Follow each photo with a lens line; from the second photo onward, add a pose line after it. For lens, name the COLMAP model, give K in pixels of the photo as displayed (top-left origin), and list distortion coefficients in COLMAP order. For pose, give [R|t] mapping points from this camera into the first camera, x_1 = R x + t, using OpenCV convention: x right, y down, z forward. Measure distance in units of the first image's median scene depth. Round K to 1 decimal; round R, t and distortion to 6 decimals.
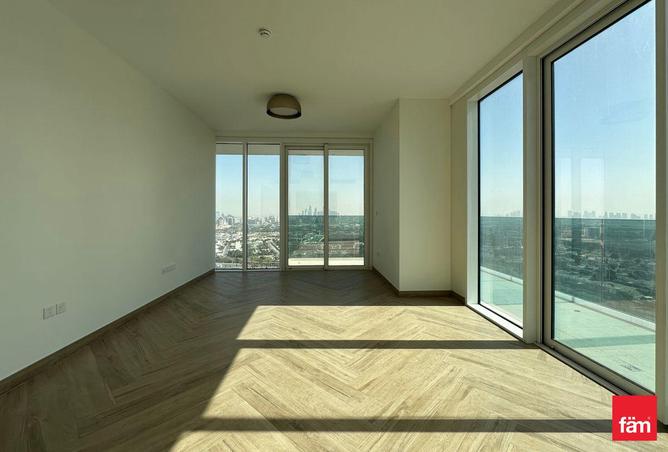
lens RADIAL K [[280.8, 0, 331.6], [0, 280.8, 210.0], [0, 0, 1]] dist [-0.001981, -0.000163]
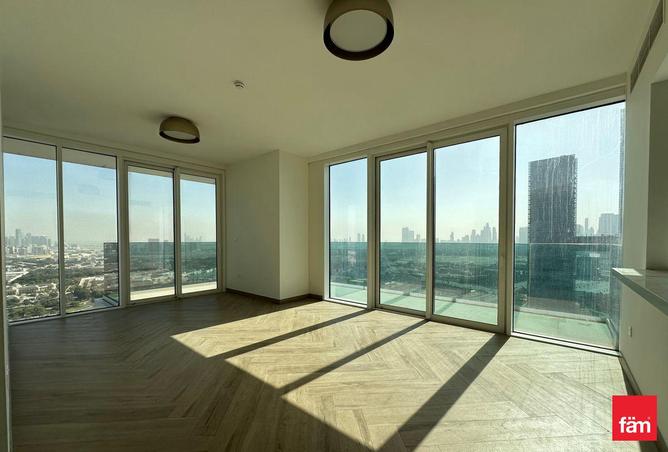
lens RADIAL K [[280.8, 0, 330.9], [0, 280.8, 242.5], [0, 0, 1]] dist [-0.001981, -0.000163]
pose [[0.680521, -0.010443, 0.732654, -0.567220], [-0.007057, 0.999759, 0.020805, -0.004259], [-0.732694, -0.019329, 0.680283, -0.050073]]
